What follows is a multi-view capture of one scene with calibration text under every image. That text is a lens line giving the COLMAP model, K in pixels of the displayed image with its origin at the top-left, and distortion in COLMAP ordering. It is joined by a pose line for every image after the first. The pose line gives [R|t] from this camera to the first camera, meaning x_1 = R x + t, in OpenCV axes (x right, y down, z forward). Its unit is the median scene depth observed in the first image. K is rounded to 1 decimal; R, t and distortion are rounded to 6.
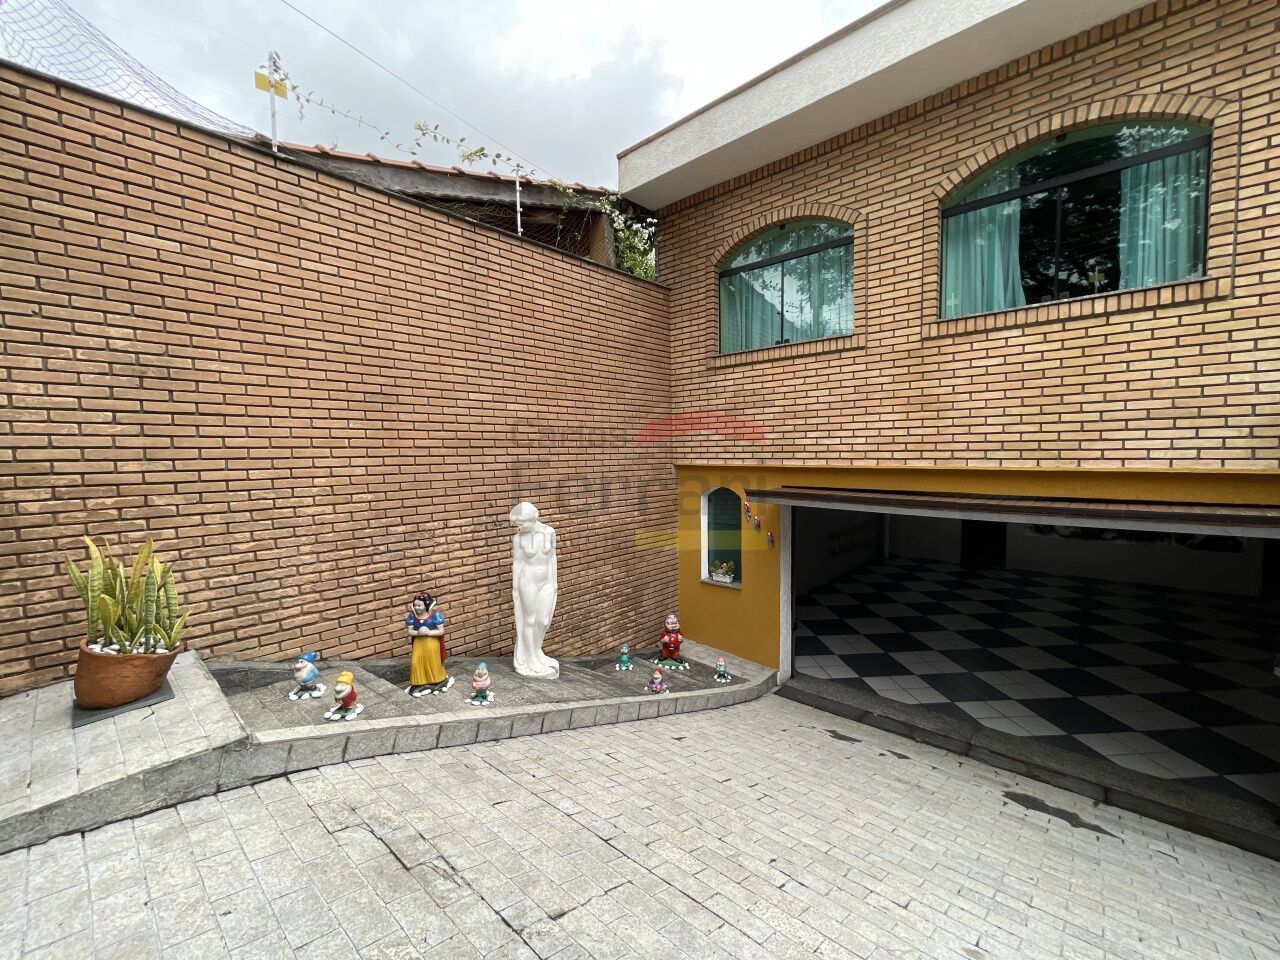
lens RADIAL K [[517.1, 0, 647.8], [0, 517.1, 480.1], [0, 0, 1]] dist [-0.002770, 0.000133]
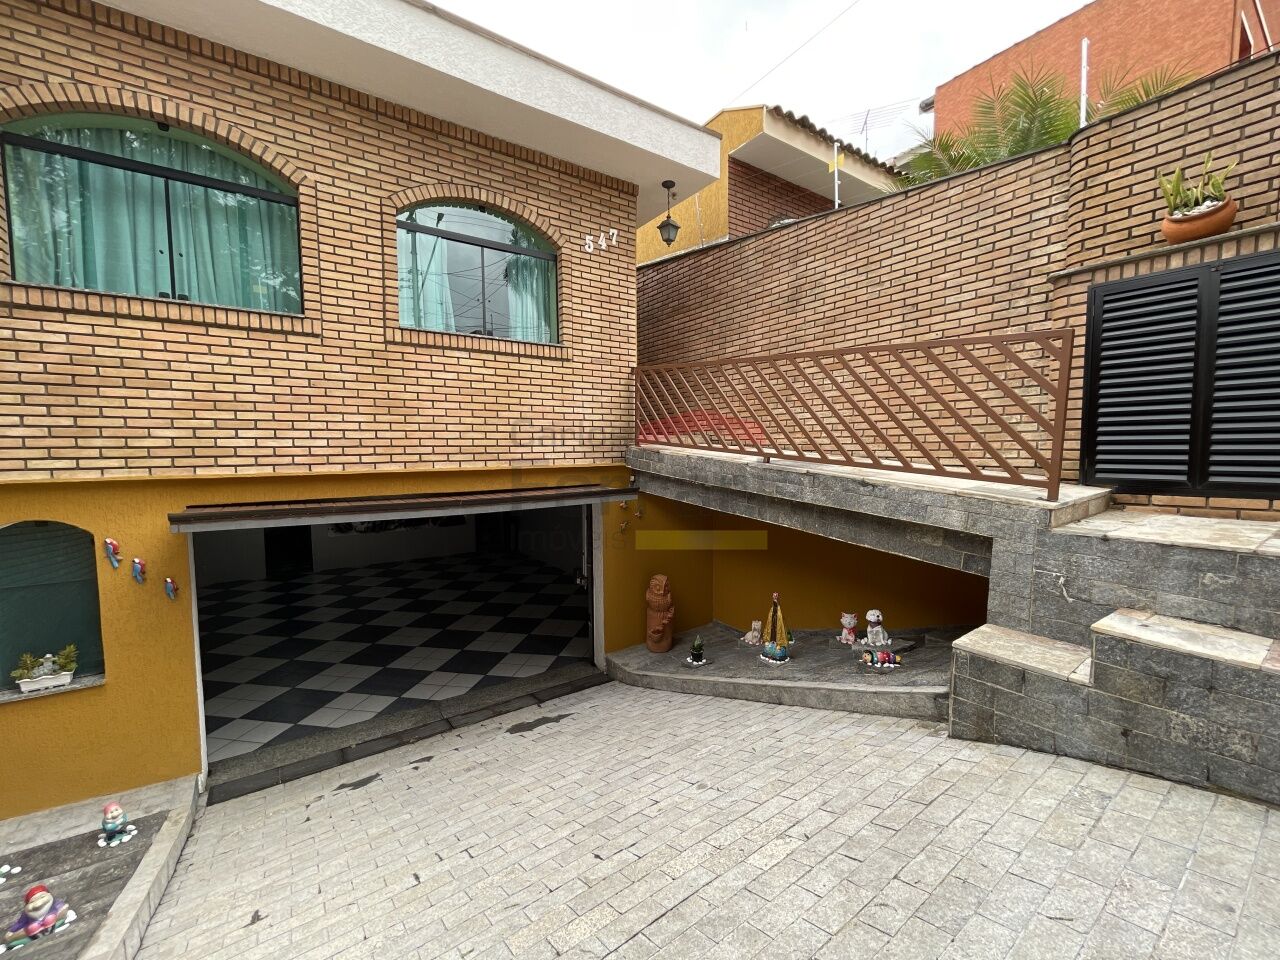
lens RADIAL K [[517.1, 0, 646.4], [0, 517.1, 479.1], [0, 0, 1]] dist [-0.002770, 0.000133]
pose [[0.228872, -0.047369, 0.972303, -0.307710], [0.061513, 0.997523, 0.034118, -0.012225], [-0.971511, 0.052001, 0.231219, 0.279646]]
